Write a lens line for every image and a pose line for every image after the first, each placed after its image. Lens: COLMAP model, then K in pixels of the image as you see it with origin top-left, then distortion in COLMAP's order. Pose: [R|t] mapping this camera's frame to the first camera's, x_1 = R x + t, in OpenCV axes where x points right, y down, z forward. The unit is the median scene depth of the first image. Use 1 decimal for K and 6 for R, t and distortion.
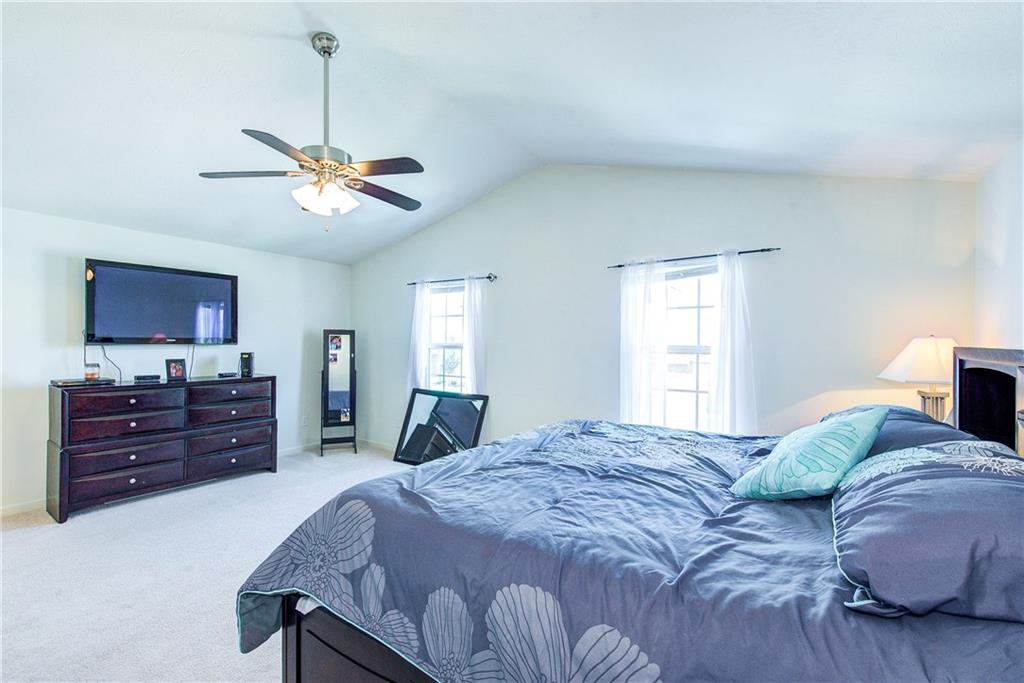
lens RADIAL K [[452.2, 0, 514.7], [0, 452.2, 342.5], [0, 0, 1]] dist [-0.001491, -0.000147]
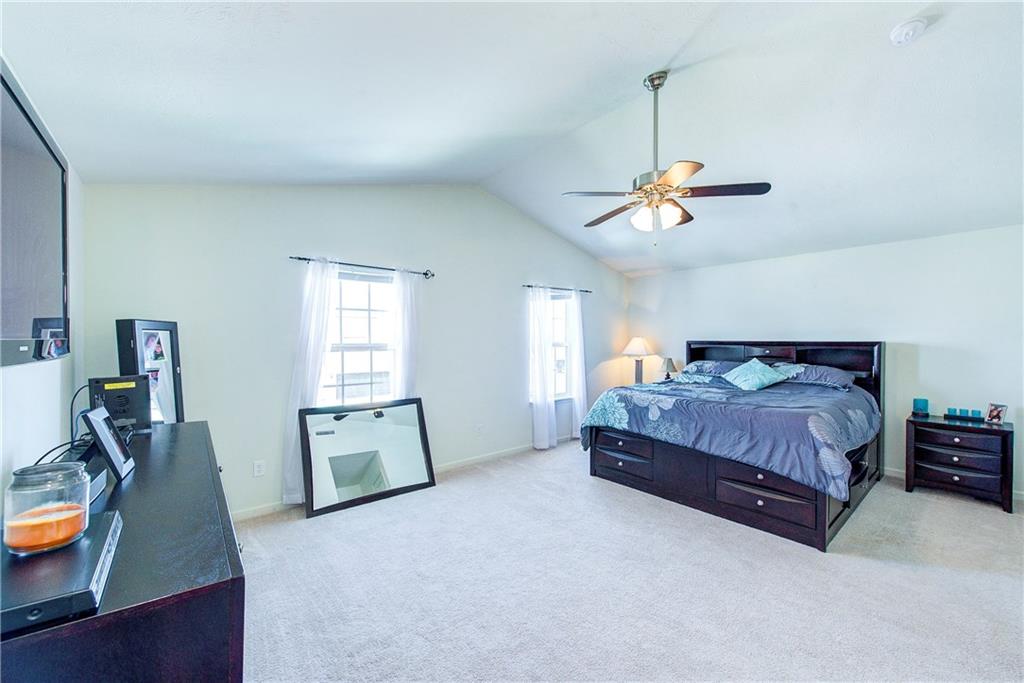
lens RADIAL K [[401.1, 0, 512.8], [0, 401.1, 341.5], [0, 0, 1]] dist [0.003494, -0.000108]
pose [[0.279454, -0.016503, 0.960017, -0.747446], [0.003254, 0.999863, 0.016241, -0.012049], [-0.960154, -0.001415, 0.279469, 0.529272]]
